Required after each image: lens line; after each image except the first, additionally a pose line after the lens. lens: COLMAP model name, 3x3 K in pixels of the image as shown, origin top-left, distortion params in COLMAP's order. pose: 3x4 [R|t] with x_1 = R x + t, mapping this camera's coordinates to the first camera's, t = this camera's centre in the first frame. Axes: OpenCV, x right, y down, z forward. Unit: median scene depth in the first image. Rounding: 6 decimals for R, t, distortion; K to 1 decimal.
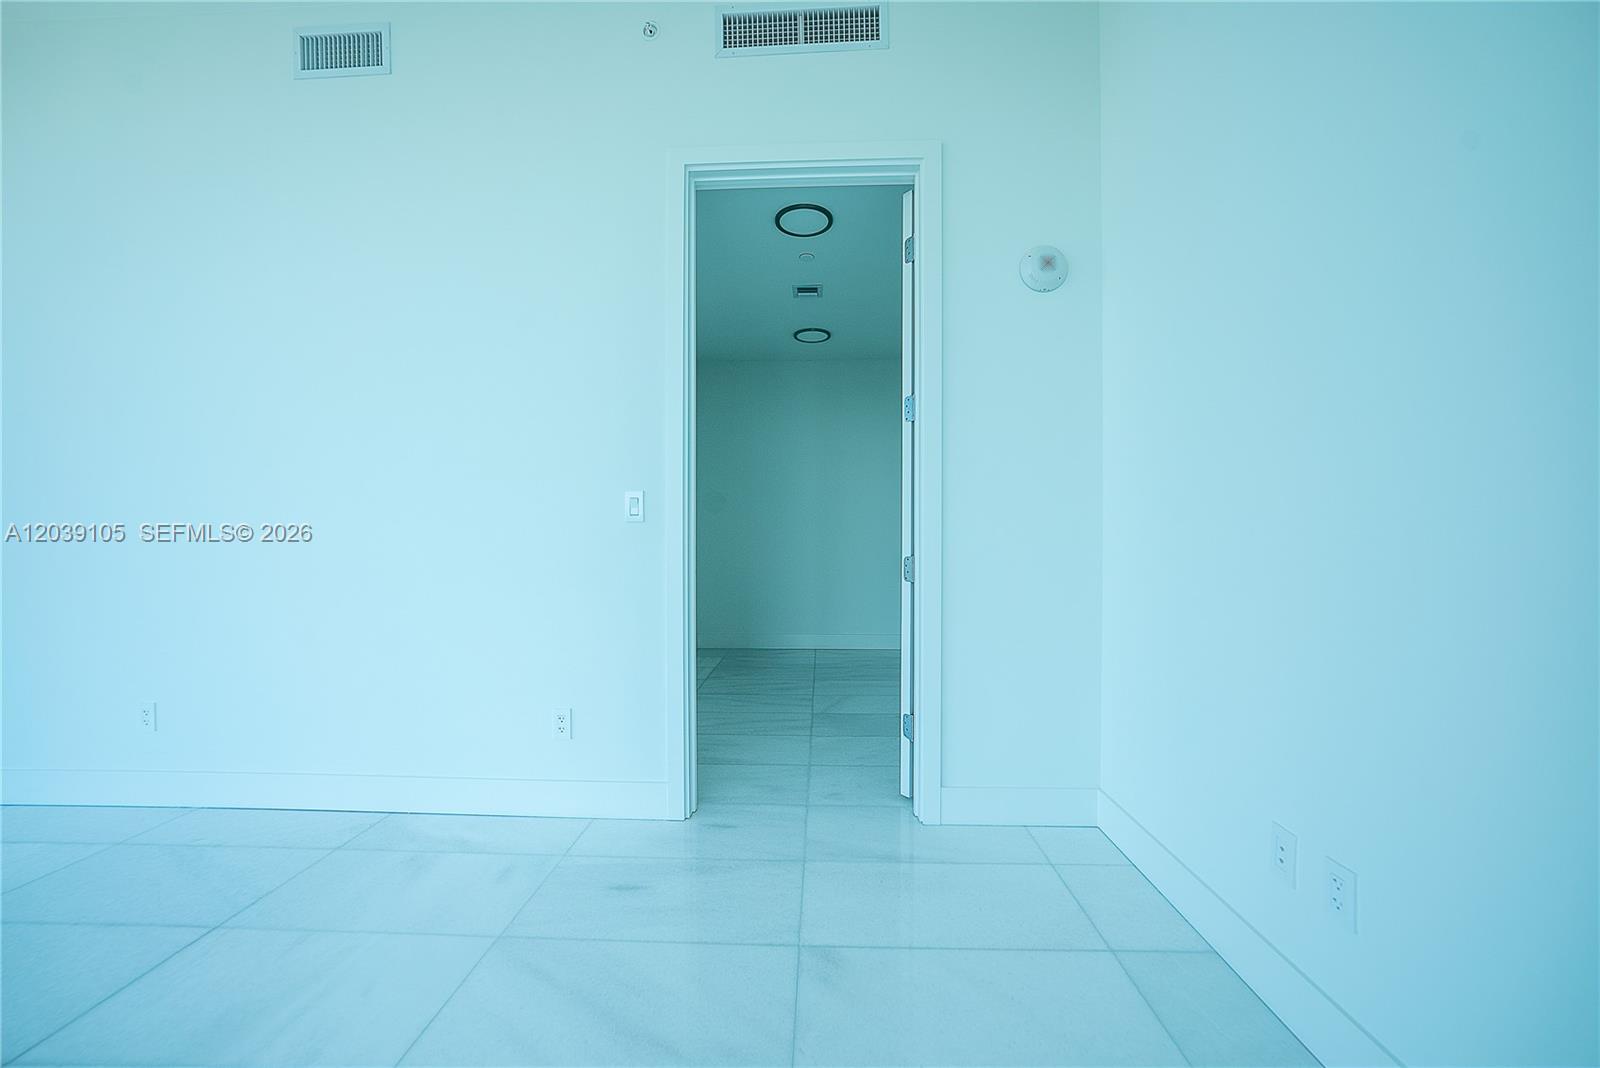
lens RADIAL K [[585.2, 0, 798.6], [0, 585.2, 540.0], [0, 0, 1]] dist [-0.029463, 0.008194]
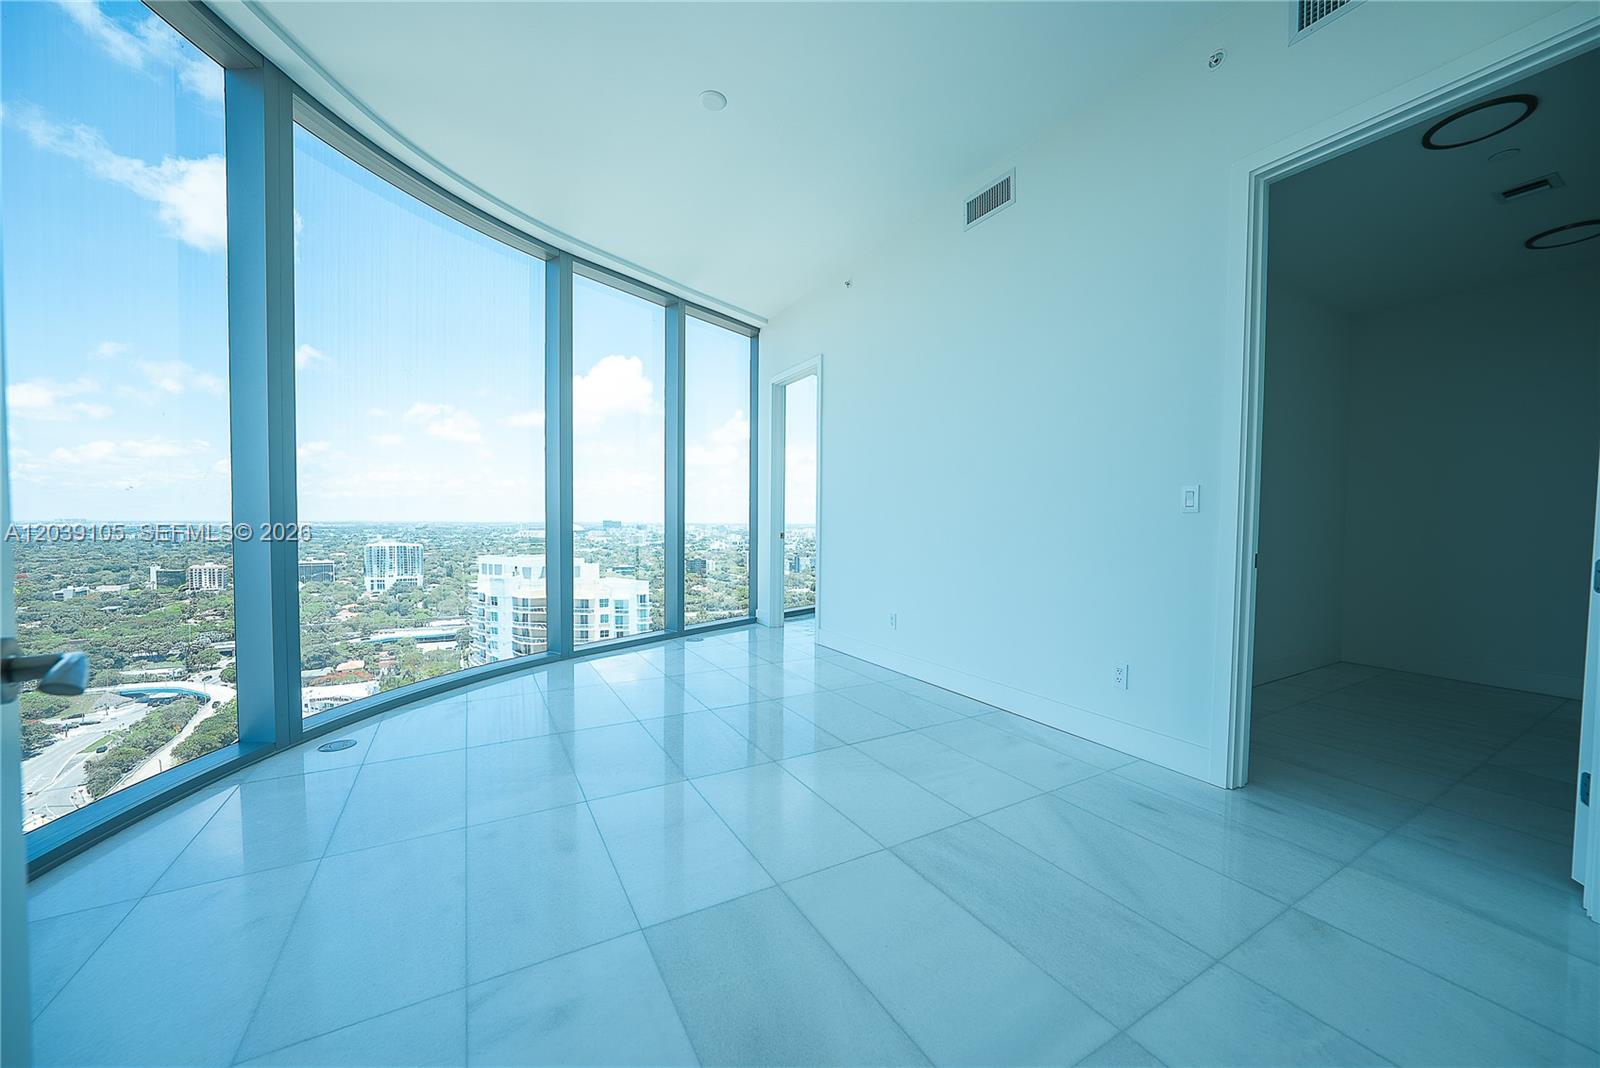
lens RADIAL K [[585.2, 0, 798.6], [0, 585.2, 540.0], [0, 0, 1]] dist [-0.029463, 0.008194]
pose [[0.529041, 0.038476, -0.847723, 0.267533], [-0.020342, 0.999260, 0.032659, 0.000838], [0.848352, -0.000033, 0.529432, -0.236856]]
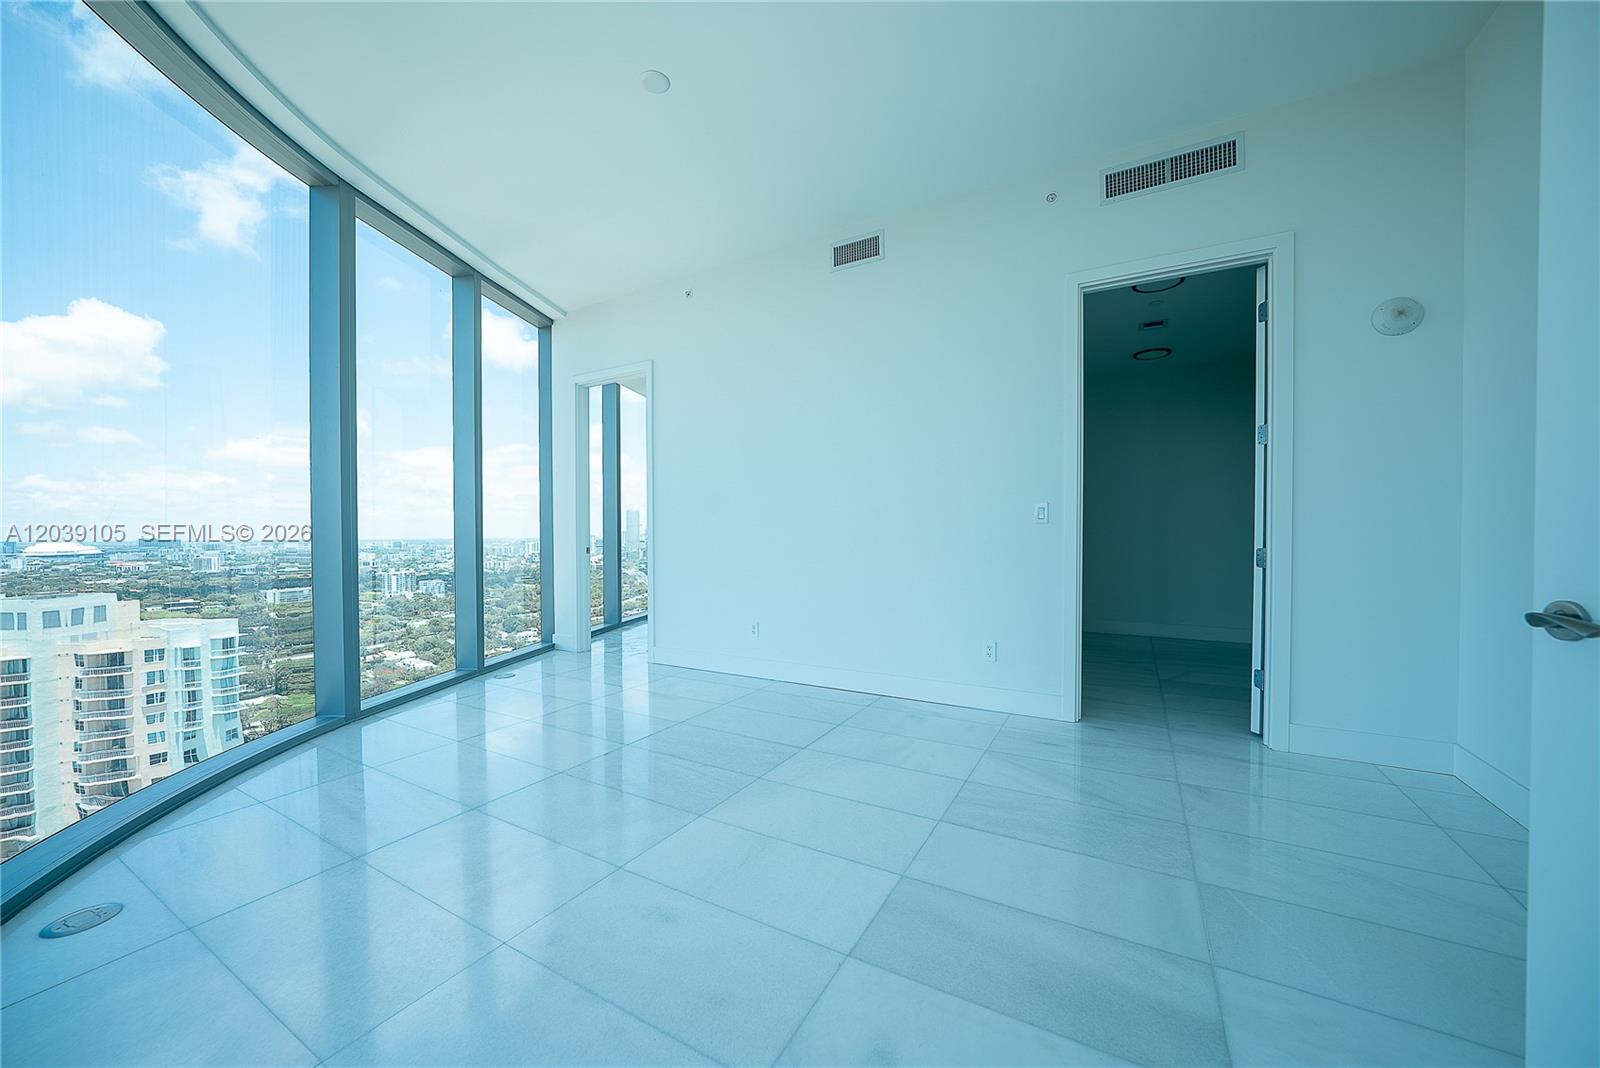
lens RADIAL K [[585.2, 0, 798.6], [0, 585.2, 540.0], [0, 0, 1]] dist [-0.029463, 0.008194]
pose [[0.887354, 0.006868, -0.461039, -0.139420], [-0.005092, 0.999974, 0.005095, 0.008531], [0.461062, -0.002173, 0.887365, -0.641855]]
